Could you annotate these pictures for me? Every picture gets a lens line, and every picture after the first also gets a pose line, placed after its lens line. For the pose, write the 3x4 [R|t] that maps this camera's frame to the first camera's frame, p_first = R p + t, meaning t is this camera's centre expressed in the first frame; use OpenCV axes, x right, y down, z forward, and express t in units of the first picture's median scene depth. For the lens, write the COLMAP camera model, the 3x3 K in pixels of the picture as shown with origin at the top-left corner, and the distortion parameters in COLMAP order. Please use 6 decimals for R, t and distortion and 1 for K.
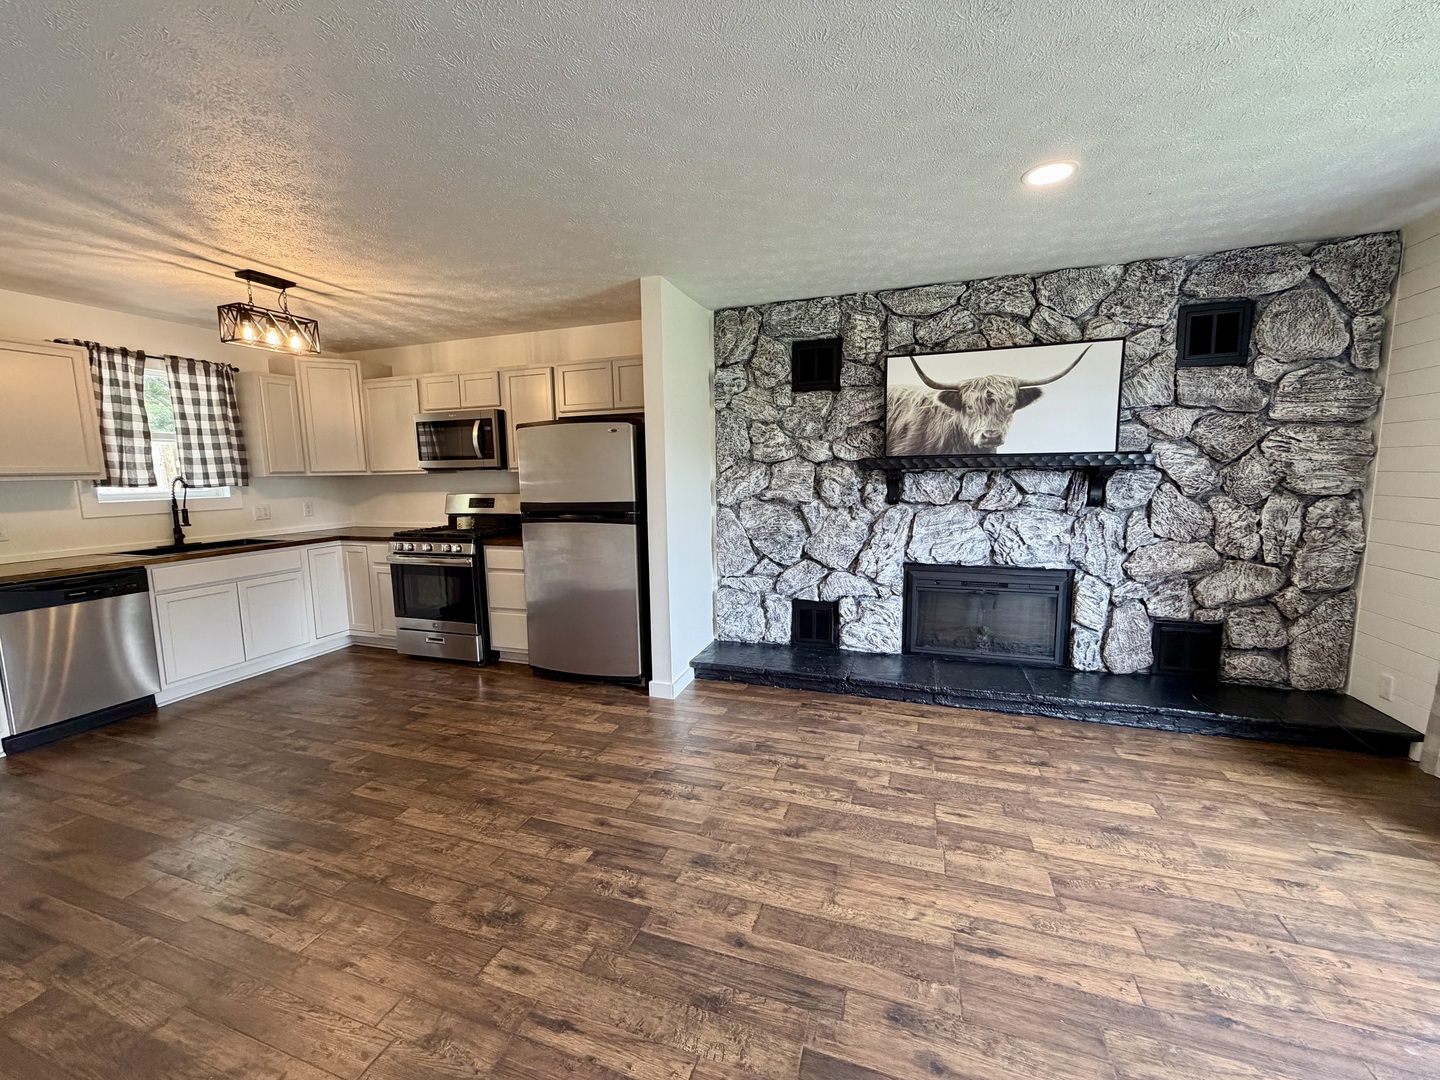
lens RADIAL K [[573.0, 0, 716.6], [0, 573.0, 540.8], [0, 0, 1]] dist [0.001812, -0.000417]
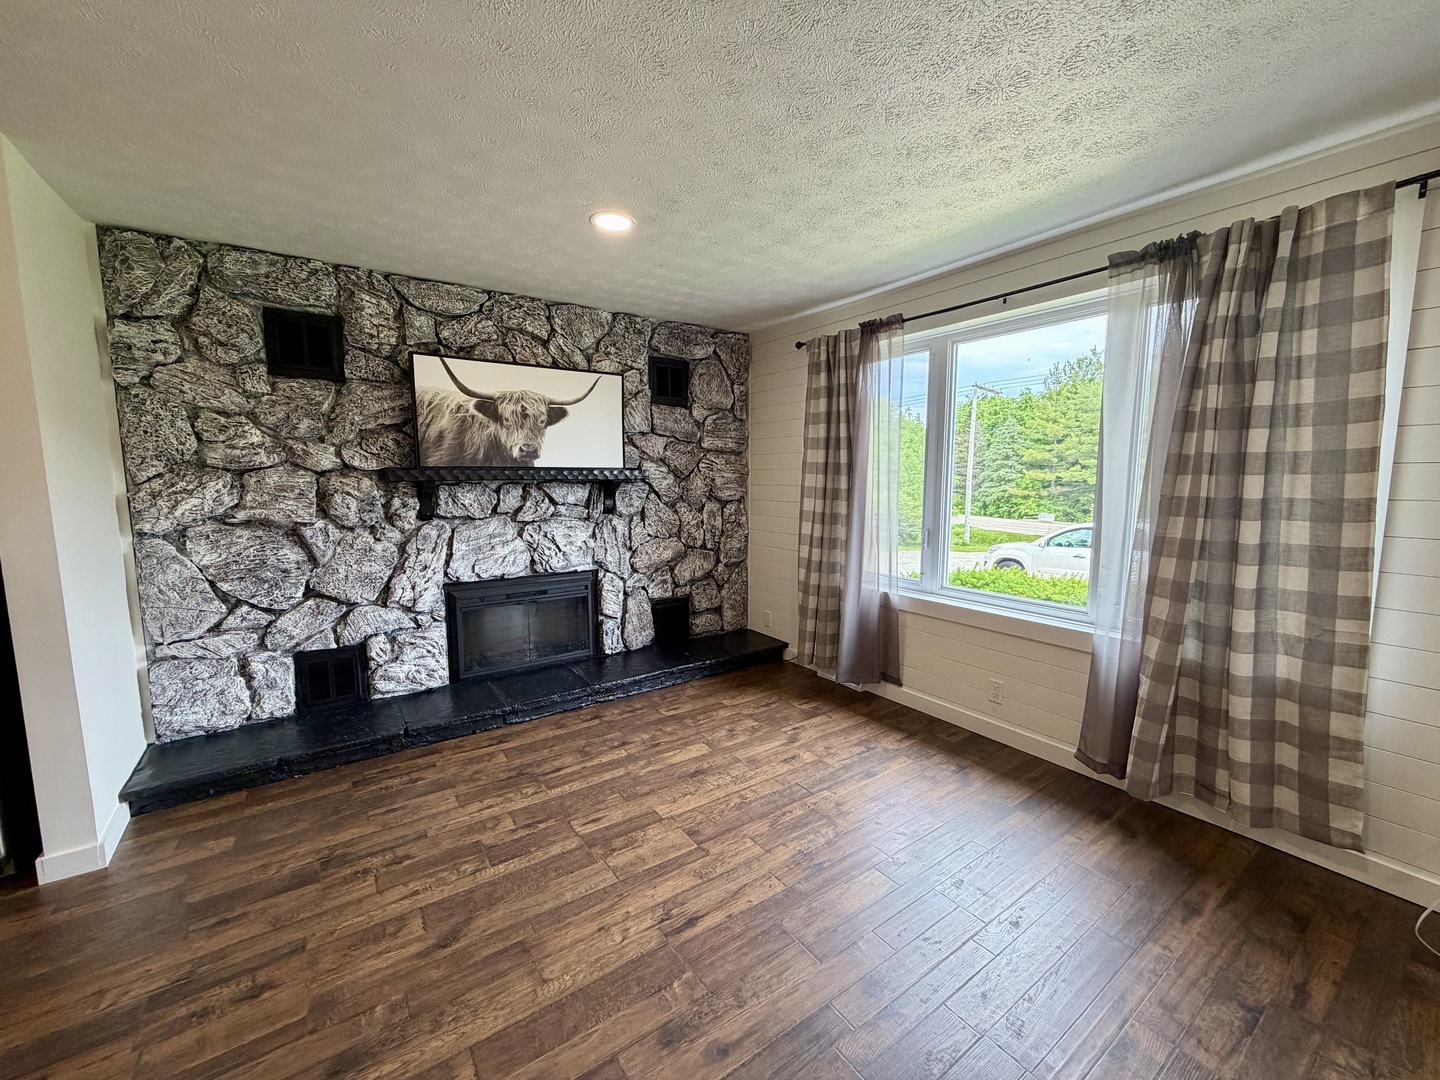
lens RADIAL K [[573.0, 0, 713.8], [0, 573.0, 540.7], [0, 0, 1]] dist [0.001812, -0.000417]
pose [[0.590700, -0.078945, 0.803020, -0.147124], [0.089007, 0.995504, 0.032395, -0.021903], [-0.801967, 0.052338, 0.595071, 0.119821]]
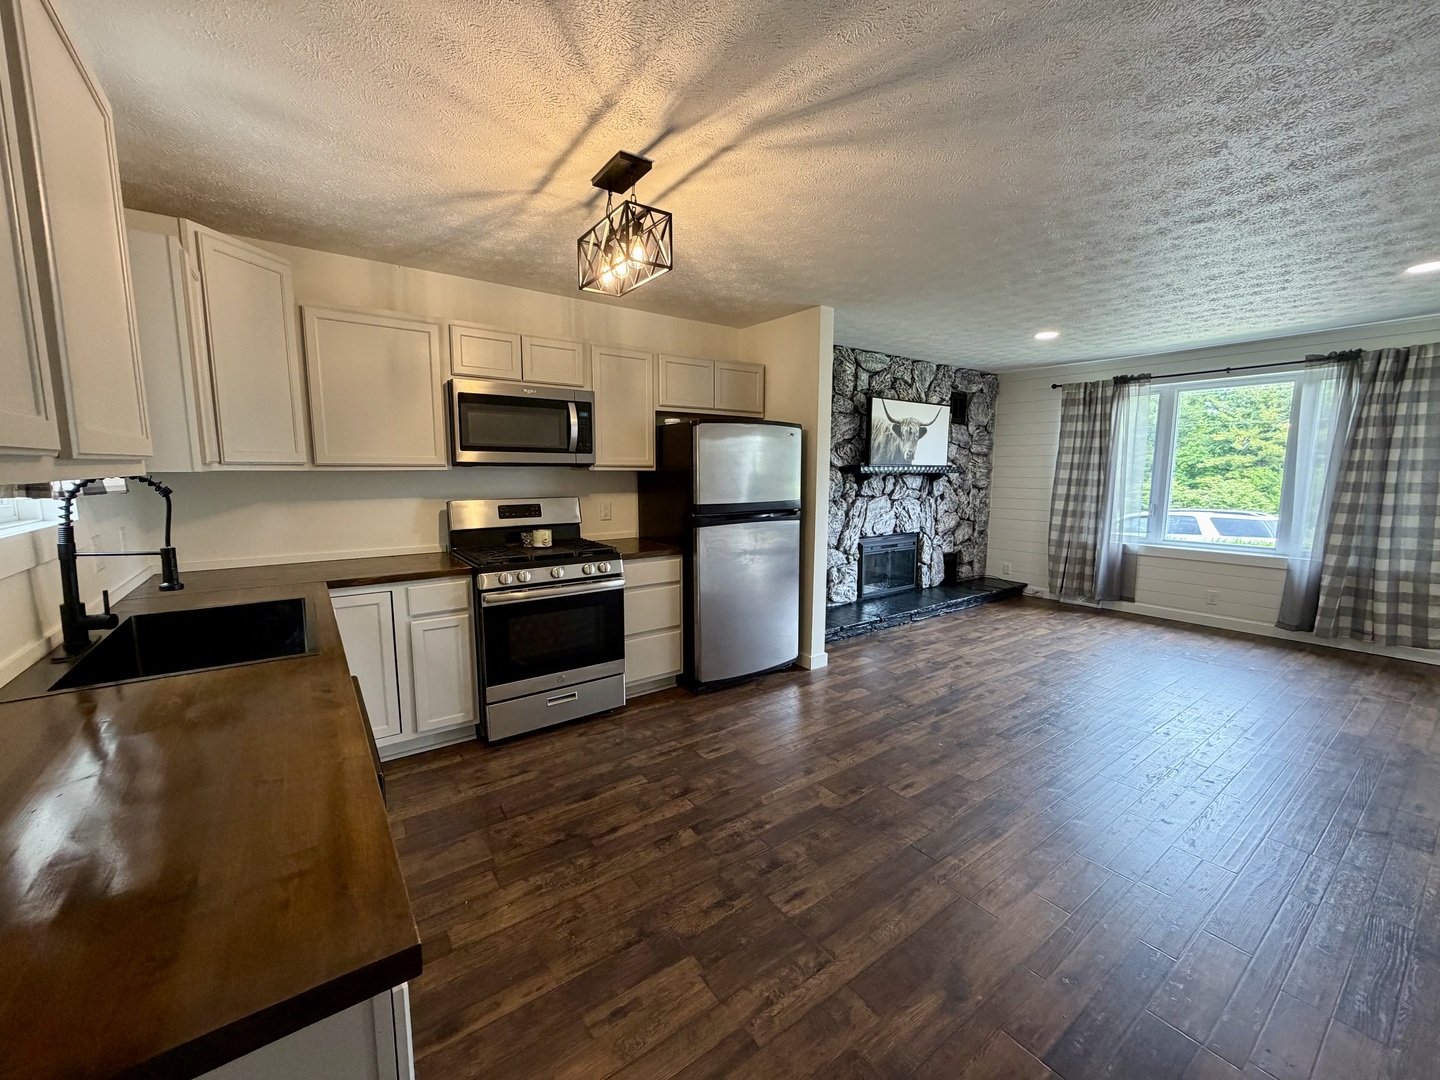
lens RADIAL K [[573.0, 0, 713.3], [0, 573.0, 540.7], [0, 0, 1]] dist [0.001812, -0.000417]
pose [[0.574349, -0.083968, 0.814292, -1.102445], [0.086416, 0.995386, 0.041690, -0.047566], [-0.814036, 0.046423, 0.578956, 0.471990]]
